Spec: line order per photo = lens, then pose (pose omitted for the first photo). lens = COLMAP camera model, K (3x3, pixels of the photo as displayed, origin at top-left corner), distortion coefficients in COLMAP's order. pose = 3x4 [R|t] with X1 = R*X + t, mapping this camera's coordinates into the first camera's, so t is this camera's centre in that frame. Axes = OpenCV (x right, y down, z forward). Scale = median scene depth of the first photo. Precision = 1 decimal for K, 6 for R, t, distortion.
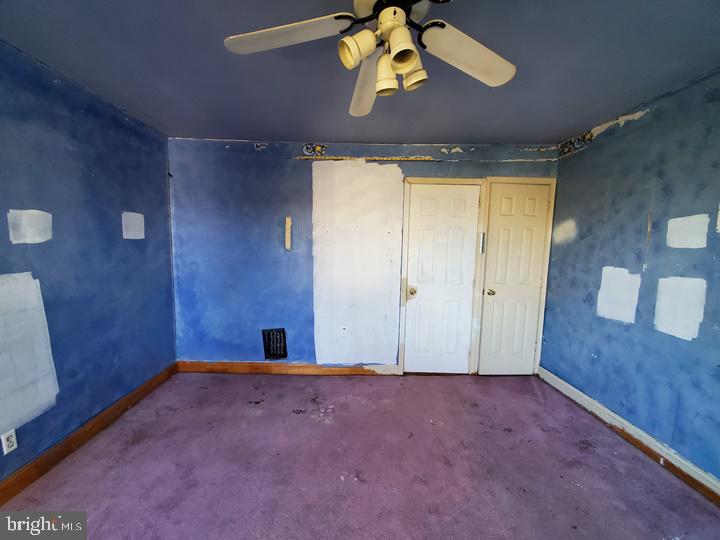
lens RADIAL K [[282.6, 0, 354.8], [0, 282.6, 272.7], [0, 0, 1]] dist [-0.011513, -0.006979]
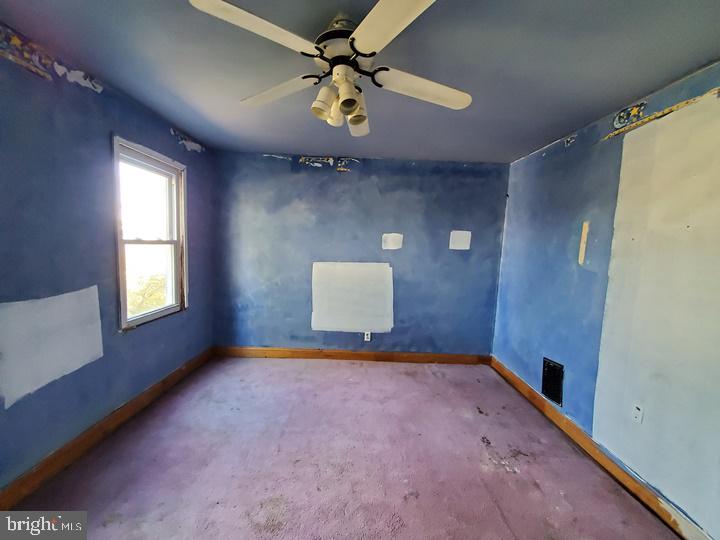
lens RADIAL K [[282.6, 0, 353.7], [0, 282.6, 272.4], [0, 0, 1]] dist [-0.011513, -0.006979]
pose [[-0.019271, 0.076413, -0.996890, 0.560752], [-0.142970, 0.986618, 0.078389, -0.036974], [0.989539, 0.144036, -0.008089, 0.444778]]
